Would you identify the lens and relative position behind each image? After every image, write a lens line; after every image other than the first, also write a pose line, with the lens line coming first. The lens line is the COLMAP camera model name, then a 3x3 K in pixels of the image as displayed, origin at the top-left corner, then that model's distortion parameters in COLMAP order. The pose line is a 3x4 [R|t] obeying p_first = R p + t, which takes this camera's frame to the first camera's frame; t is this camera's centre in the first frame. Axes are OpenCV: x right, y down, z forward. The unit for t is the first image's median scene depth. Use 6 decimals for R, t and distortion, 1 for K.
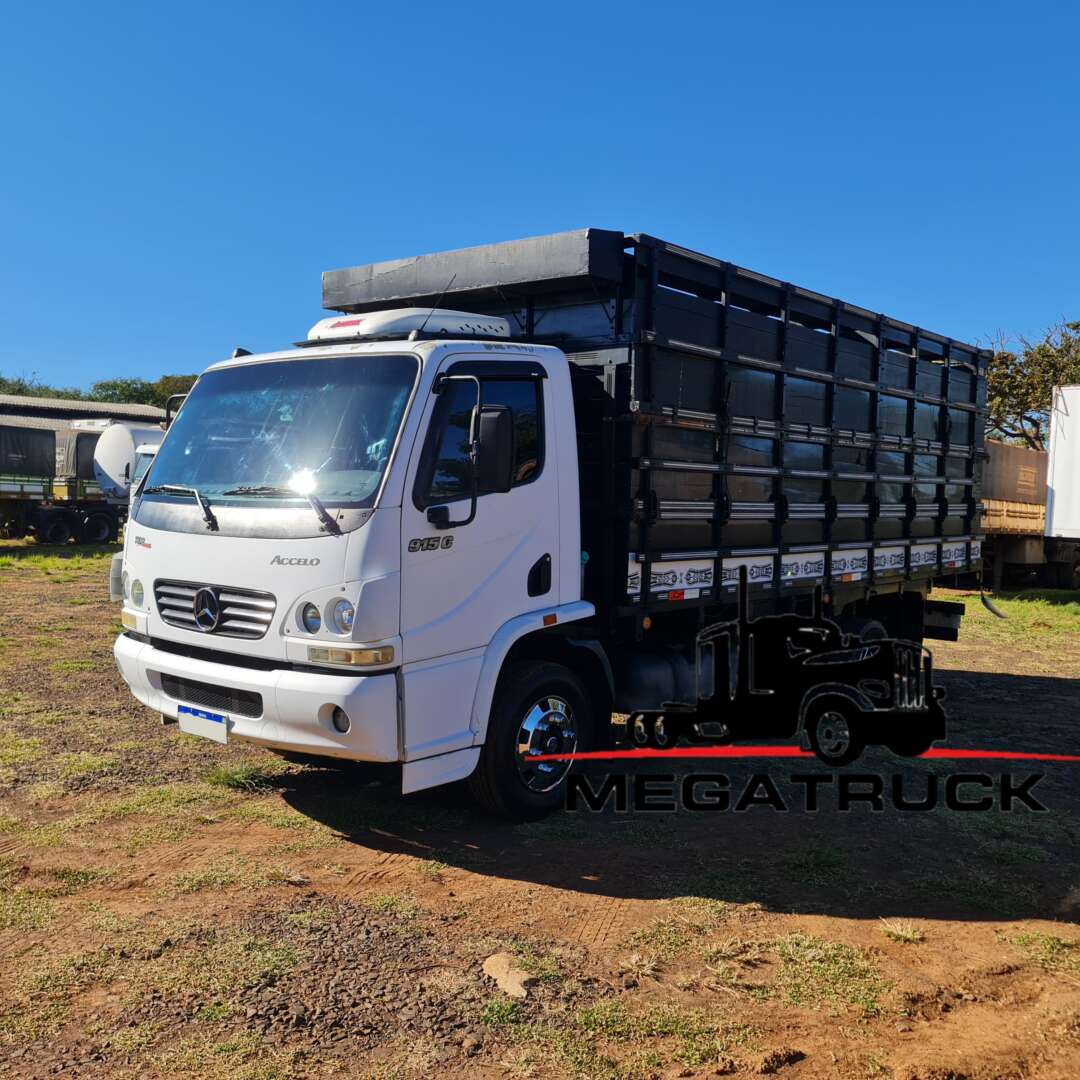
lens RADIAL K [[1053.7, 0, 556.5], [0, 1053.7, 550.4], [0, 0, 1]] dist [0.027795, 0.025659]
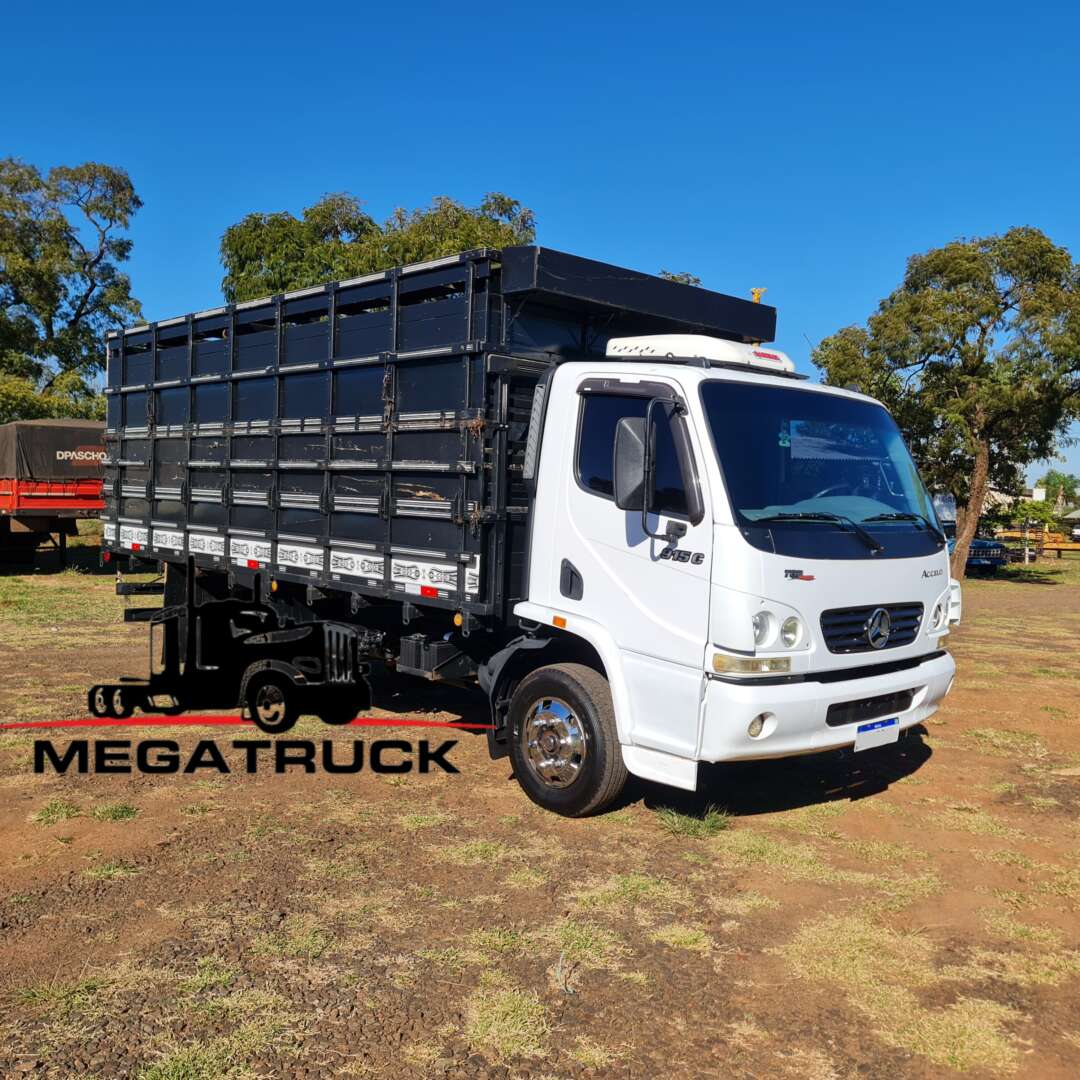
lens RADIAL K [[1087.3, 0, 515.3], [0, 1087.3, 542.0], [0, 0, 1]] dist [0.021660, -0.002024]
pose [[0.147628, -0.065295, 0.986885, -1.456190], [0.022636, 0.997780, 0.062630, -0.108673], [-0.988784, 0.013093, 0.148778, 1.179423]]
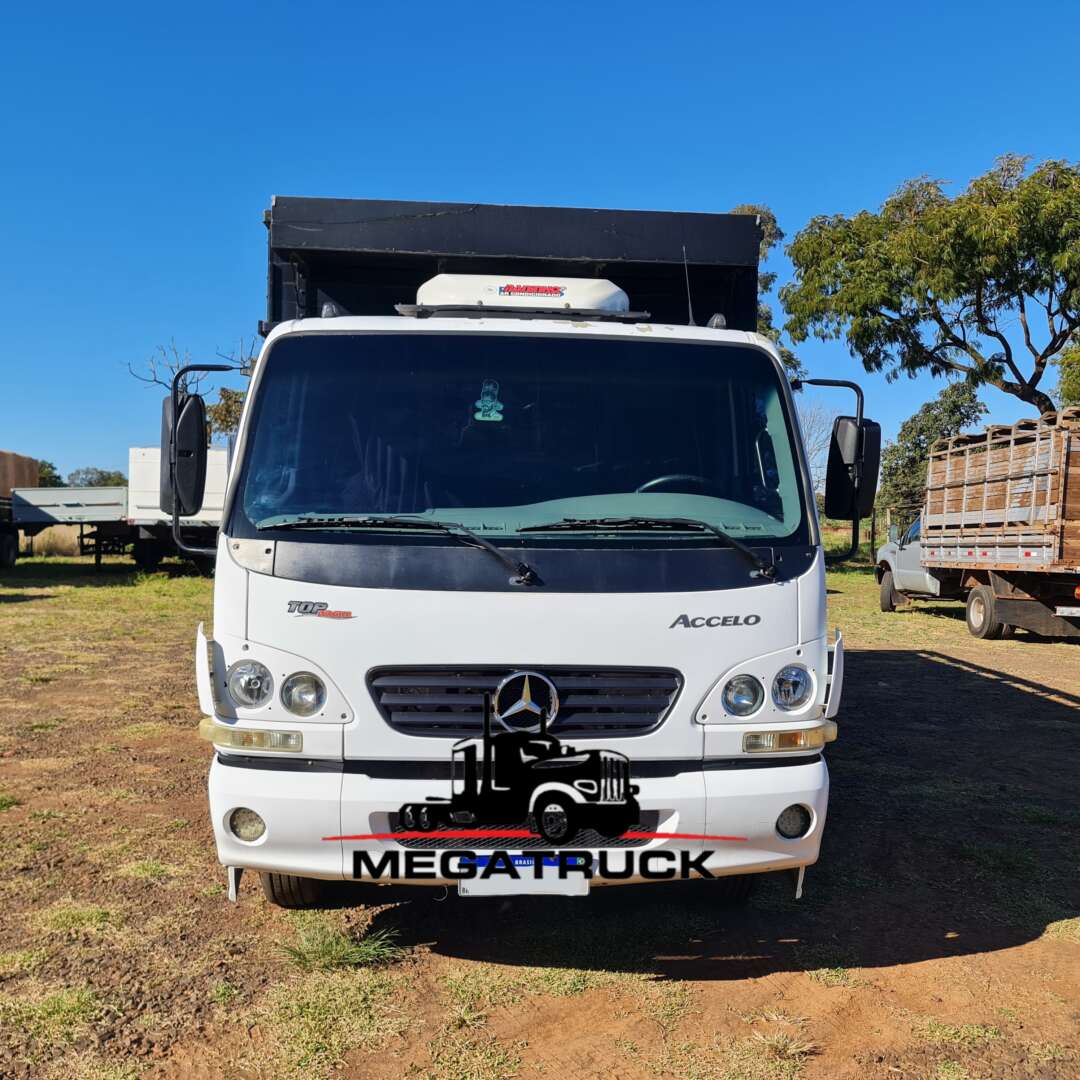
lens RADIAL K [[1053.7, 0, 556.5], [0, 1053.7, 550.4], [0, 0, 1]] dist [0.027795, 0.025659]
pose [[0.742890, -0.046788, 0.667776, -0.745079], [0.038999, 0.998885, 0.026602, -0.057004], [-0.668276, 0.006280, 0.743887, 0.482407]]
